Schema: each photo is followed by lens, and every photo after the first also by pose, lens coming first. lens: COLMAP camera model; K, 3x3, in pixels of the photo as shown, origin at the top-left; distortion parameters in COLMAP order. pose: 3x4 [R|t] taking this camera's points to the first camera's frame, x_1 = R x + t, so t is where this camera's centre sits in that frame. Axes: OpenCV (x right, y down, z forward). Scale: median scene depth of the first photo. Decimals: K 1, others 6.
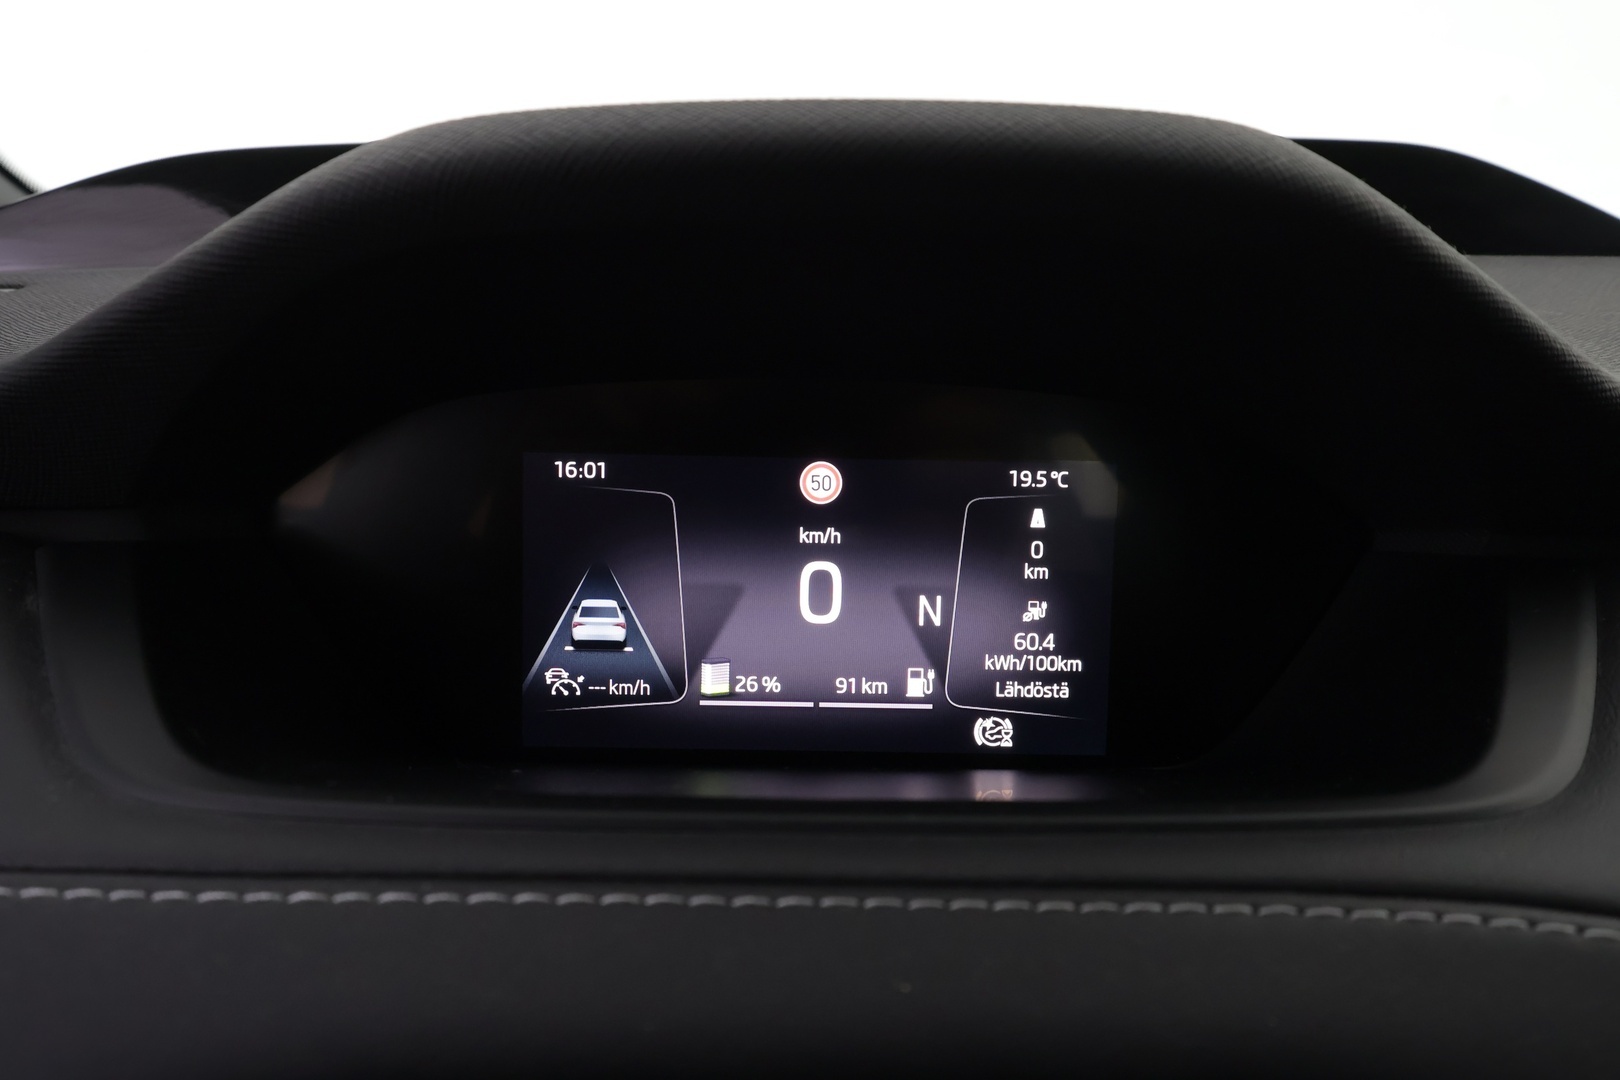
lens RADIAL K [[1267.8, 0, 813.4], [0, 1267.8, 540.0], [0, 0, 1]] dist [-0.002618, 0.000395]
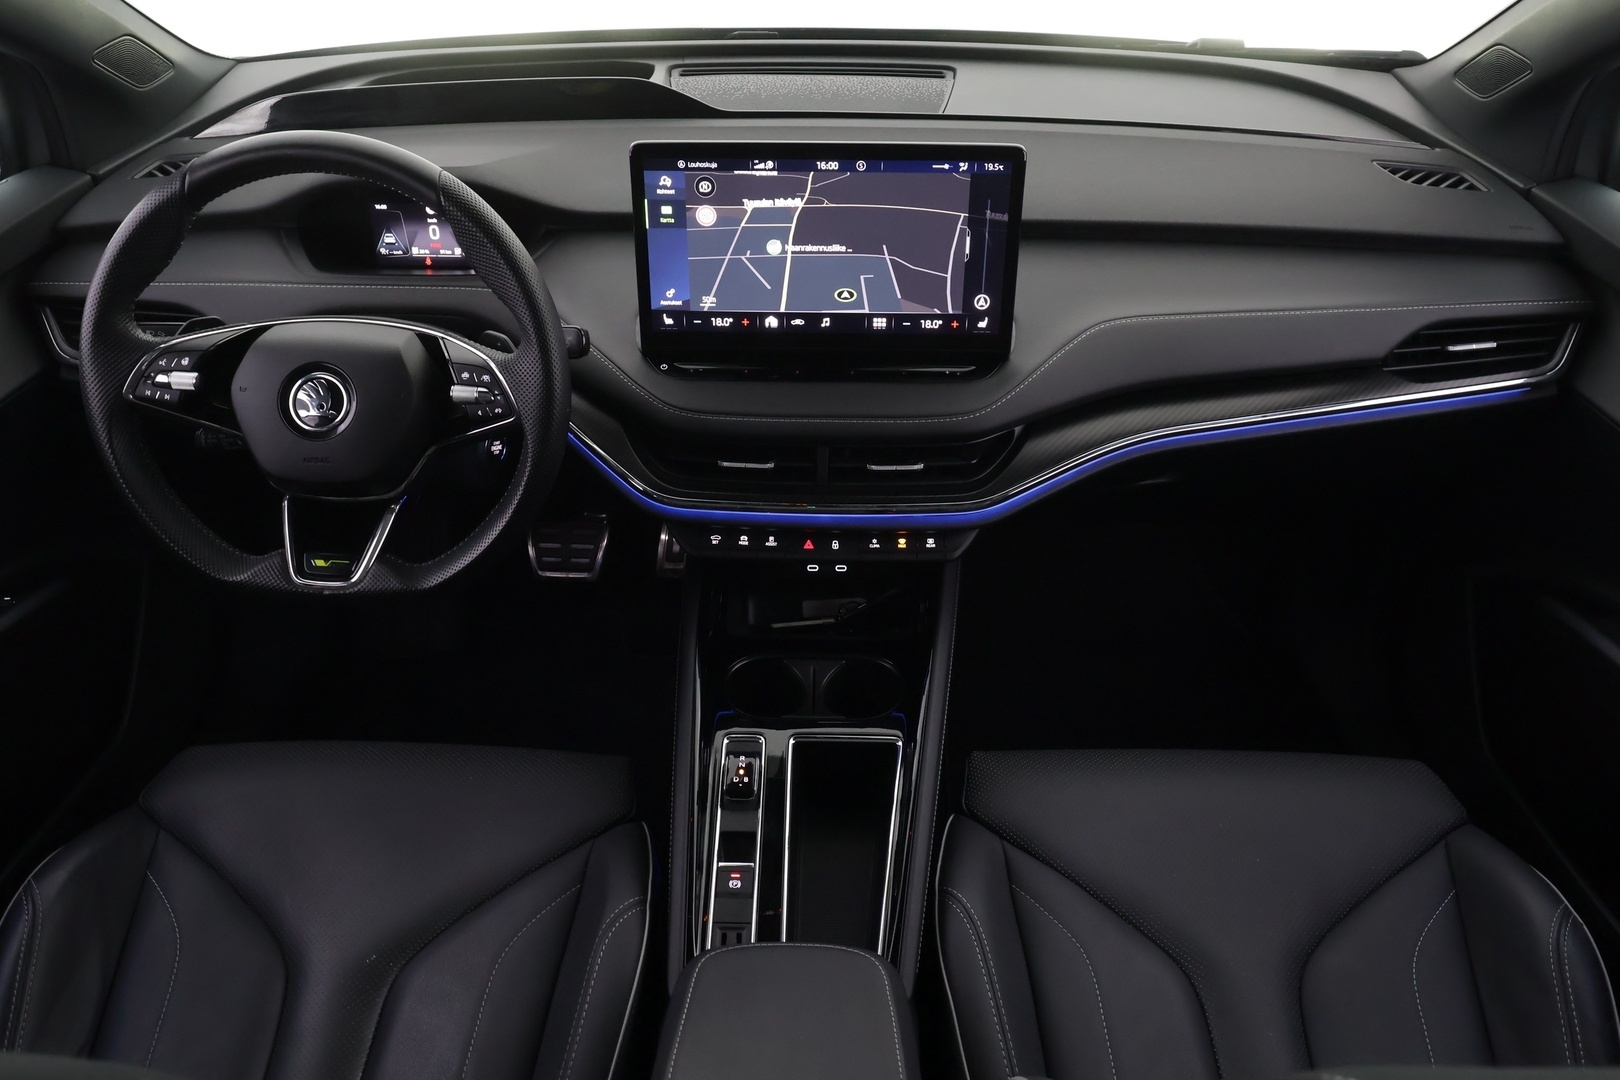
lens RADIAL K [[1267.8, 0, 803.6], [0, 1267.8, 541.9], [0, 0, 1]] dist [-0.002618, 0.000395]
pose [[0.999010, 0.011267, -0.043029, 1.626154], [0.006221, 0.922482, 0.385989, -0.722860], [0.044042, -0.385875, 0.921499, -3.822433]]
